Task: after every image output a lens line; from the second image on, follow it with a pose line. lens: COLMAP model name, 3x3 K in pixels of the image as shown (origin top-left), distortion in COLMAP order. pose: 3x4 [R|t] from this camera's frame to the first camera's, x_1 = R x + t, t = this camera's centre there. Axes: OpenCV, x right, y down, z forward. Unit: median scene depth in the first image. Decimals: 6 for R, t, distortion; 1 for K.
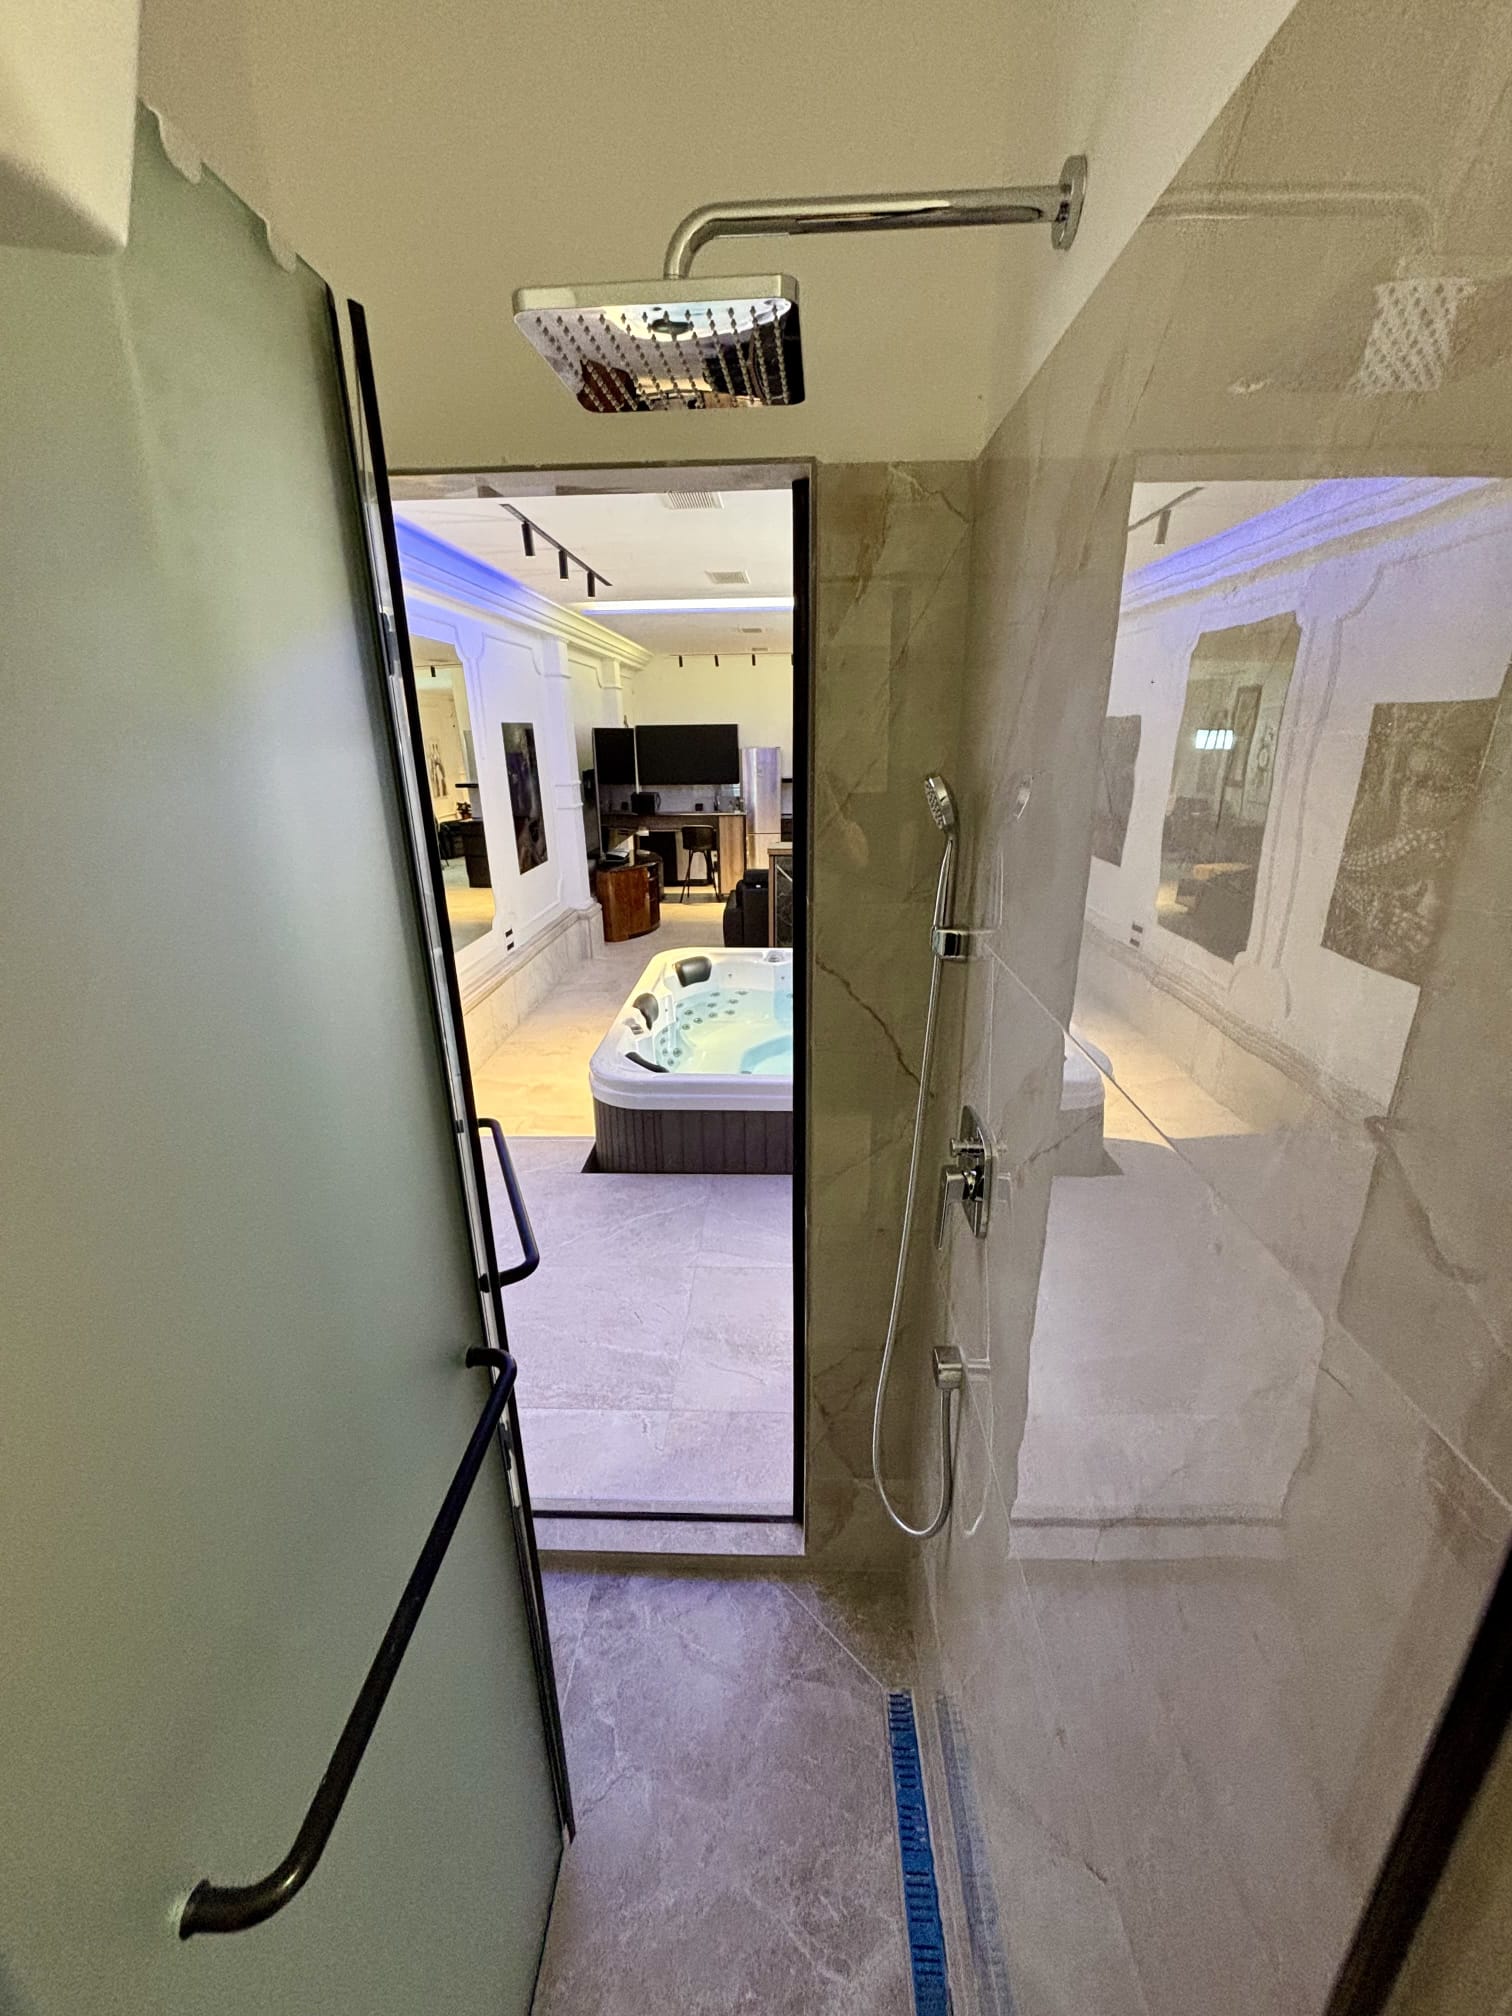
lens RADIAL K [[808.8, 0, 761.4], [0, 808.8, 1004.3], [0, 0, 1]] dist [-0.003358, 0.000234]
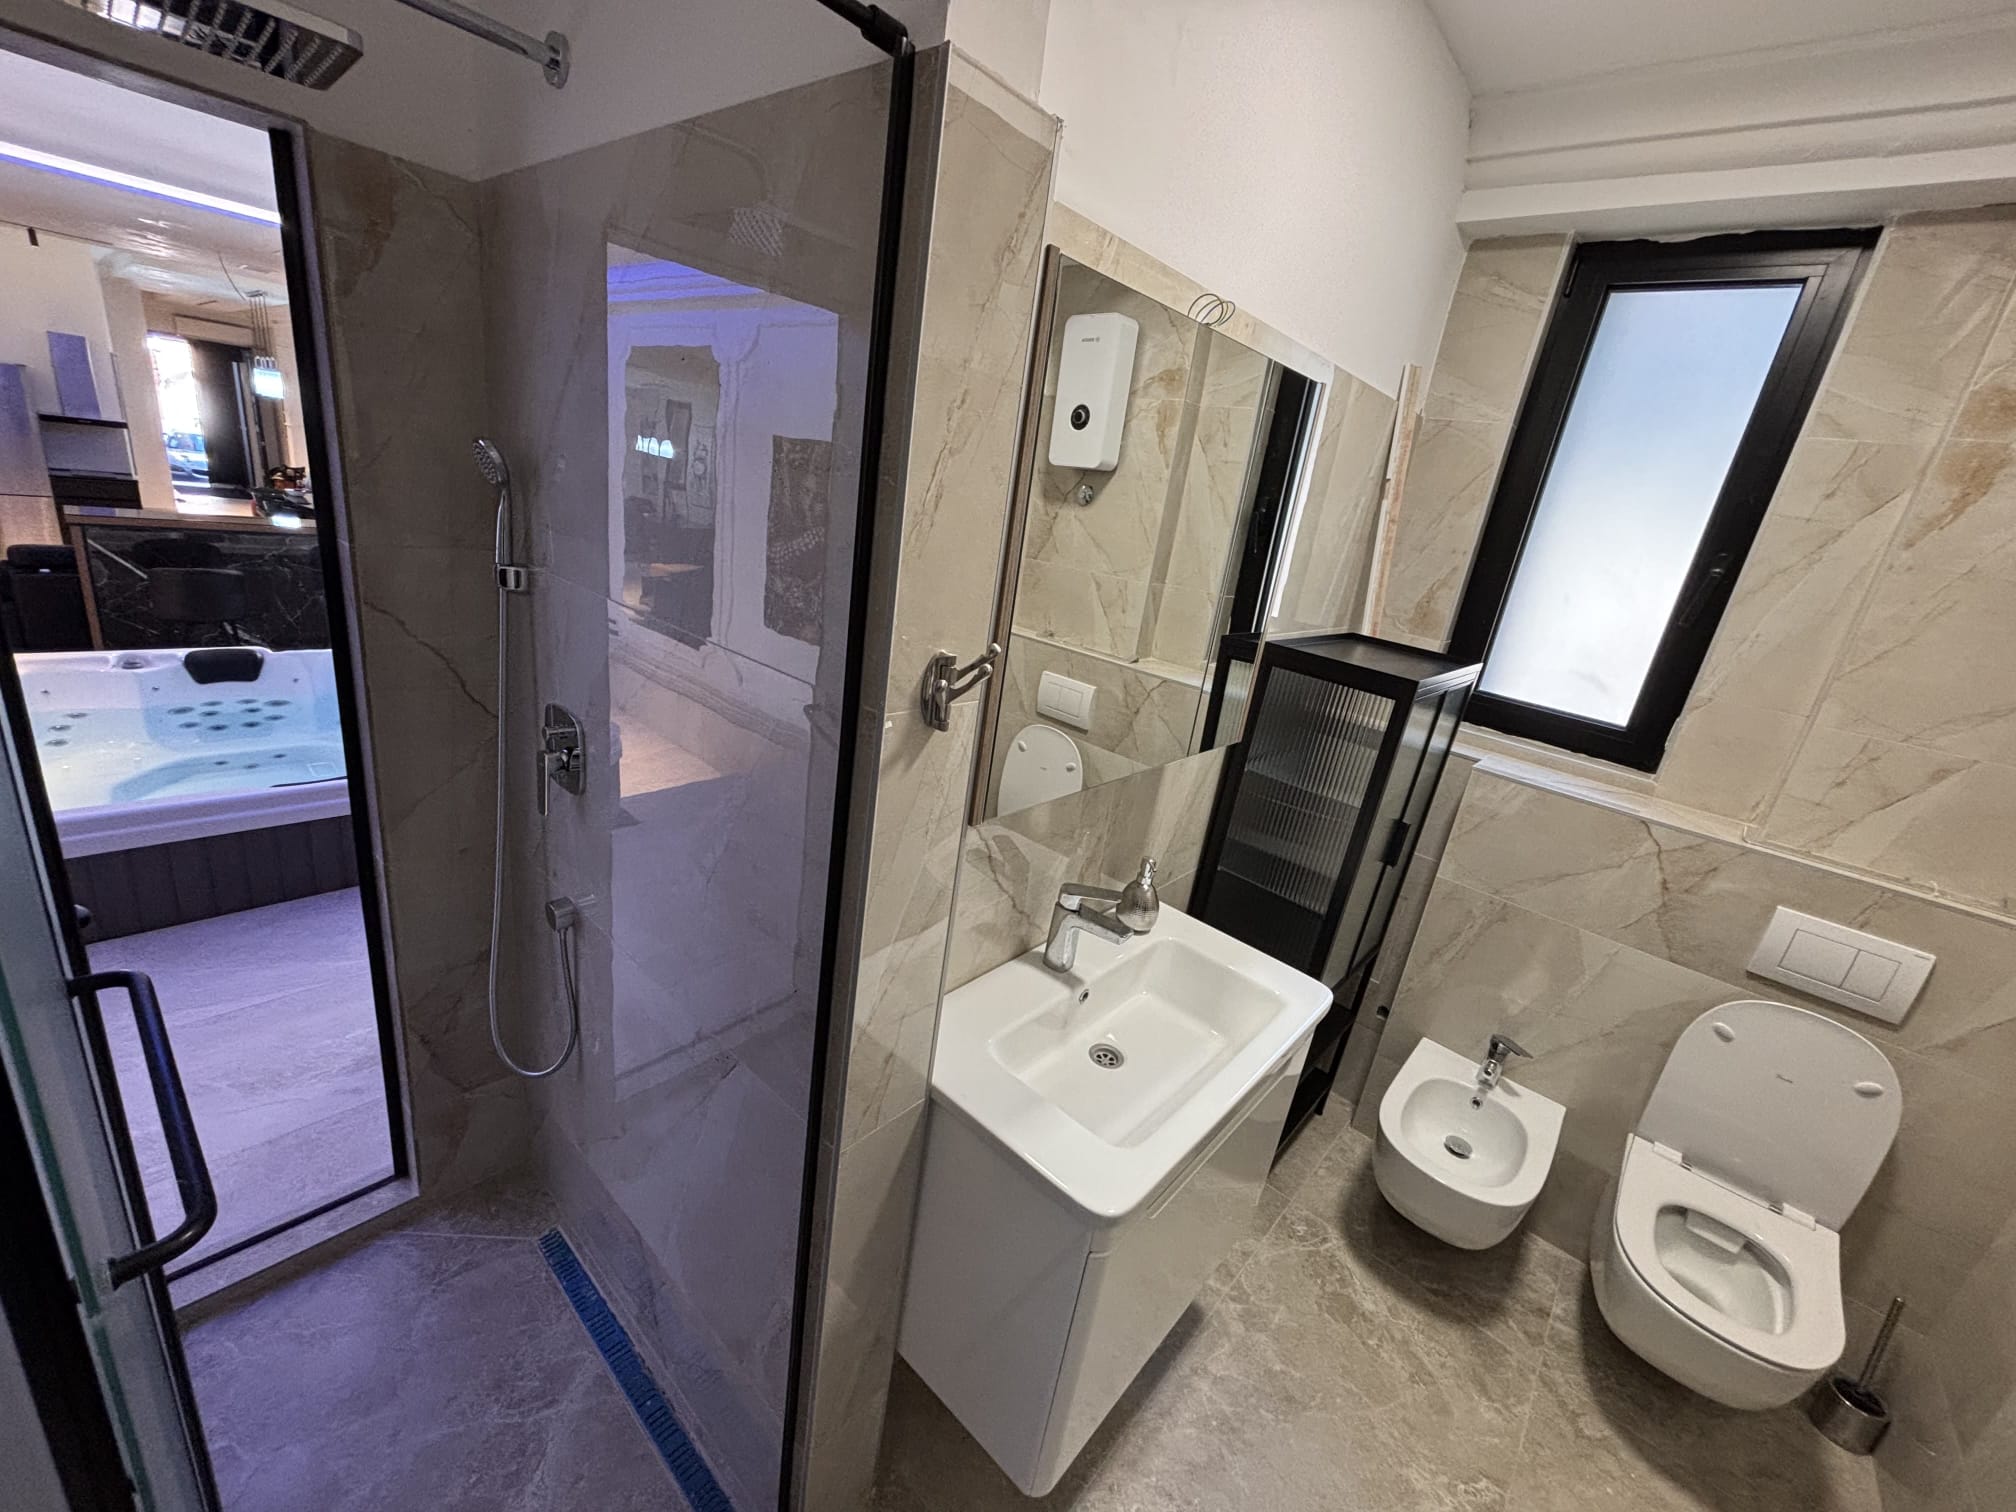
lens RADIAL K [[808.8, 0, 1008.0], [0, 808.8, 758.6], [0, 0, 1]] dist [-0.003358, 0.000234]
pose [[0.623694, -0.148622, 0.767410, -0.192615], [0.102728, 0.988828, 0.108014, 0.095623], [-0.774889, 0.011467, 0.631993, -0.257064]]
